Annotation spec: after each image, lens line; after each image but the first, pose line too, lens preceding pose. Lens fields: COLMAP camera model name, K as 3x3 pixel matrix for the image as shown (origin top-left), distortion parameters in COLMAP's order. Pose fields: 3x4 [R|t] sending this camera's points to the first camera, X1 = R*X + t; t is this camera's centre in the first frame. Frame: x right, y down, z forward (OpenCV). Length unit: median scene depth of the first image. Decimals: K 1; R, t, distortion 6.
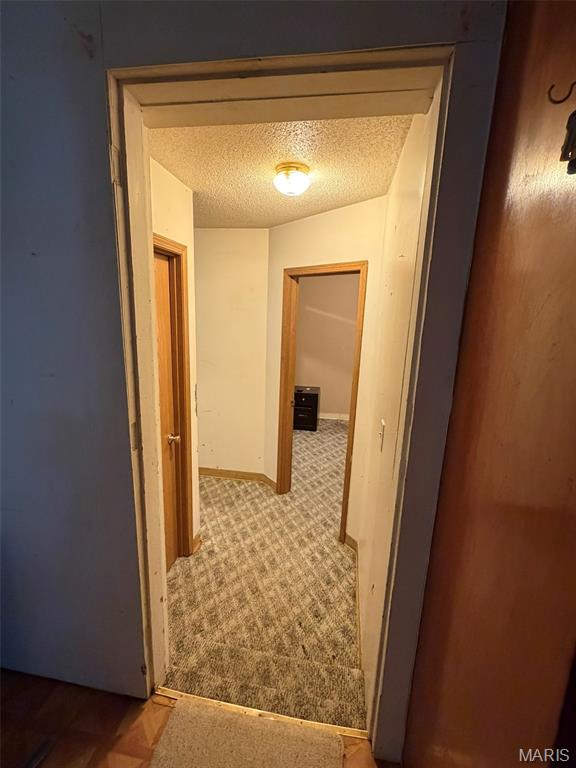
lens RADIAL K [[359.0, 0, 288.6], [0, 359.0, 384.7], [0, 0, 1]] dist [0.001249, -0.000085]
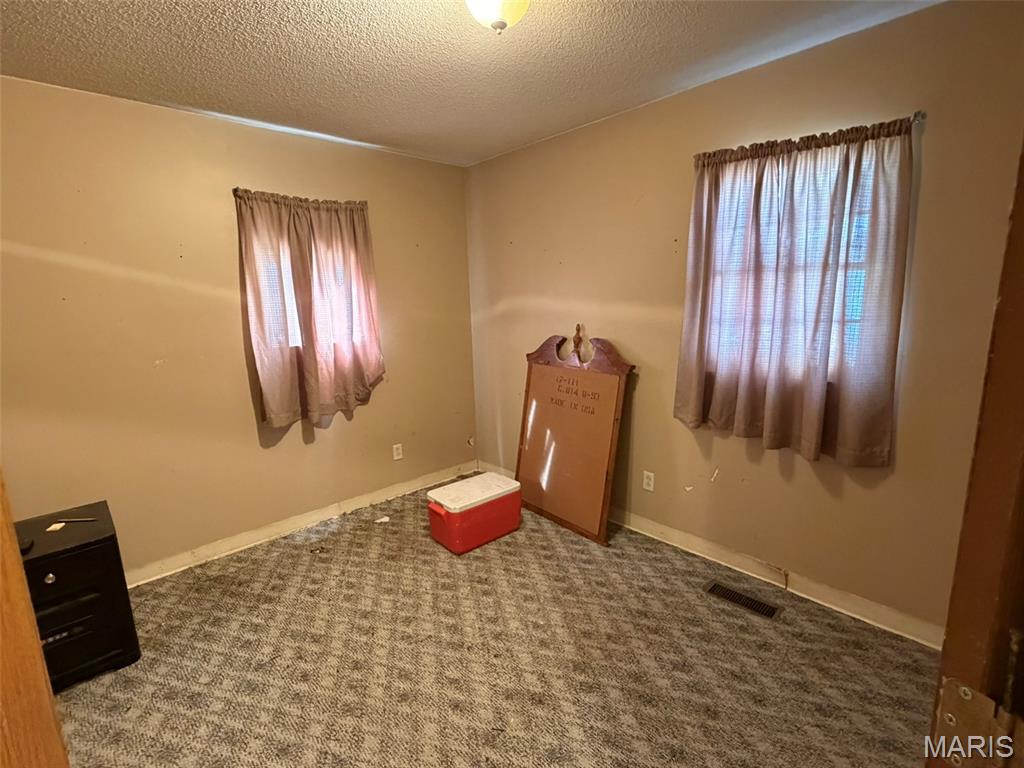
lens RADIAL K [[478.7, 0, 512.1], [0, 478.7, 386.8], [0, 0, 1]] dist [0.001249, -0.000085]
pose [[0.610503, -0.198082, 0.766844, 0.007367], [0.213612, 0.973521, 0.081407, -0.050091], [-0.762664, 0.114108, 0.636650, 0.511887]]
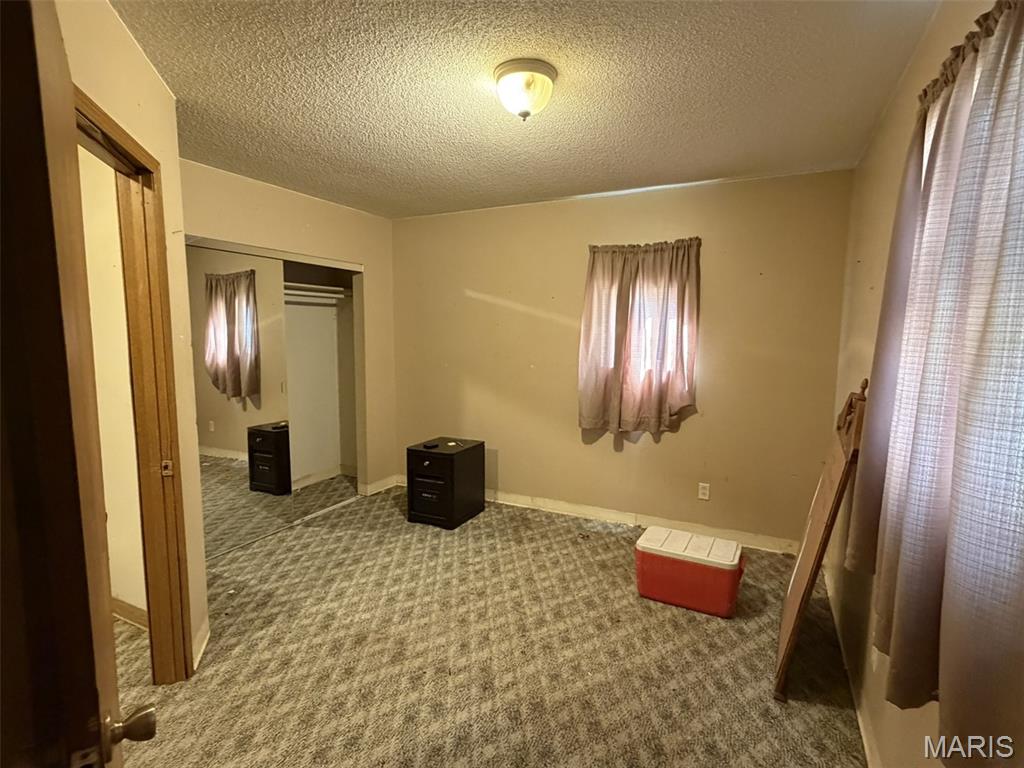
lens RADIAL K [[509.0, 0, 511.2], [0, 509.0, 383.5], [0, 0, 1]] dist [0.005148, 0.000122]
pose [[0.955908, 0.006586, -0.293591, 0.365286], [-0.038751, 0.993835, -0.103877, -0.001807], [0.291097, 0.110674, 0.950270, 0.335350]]
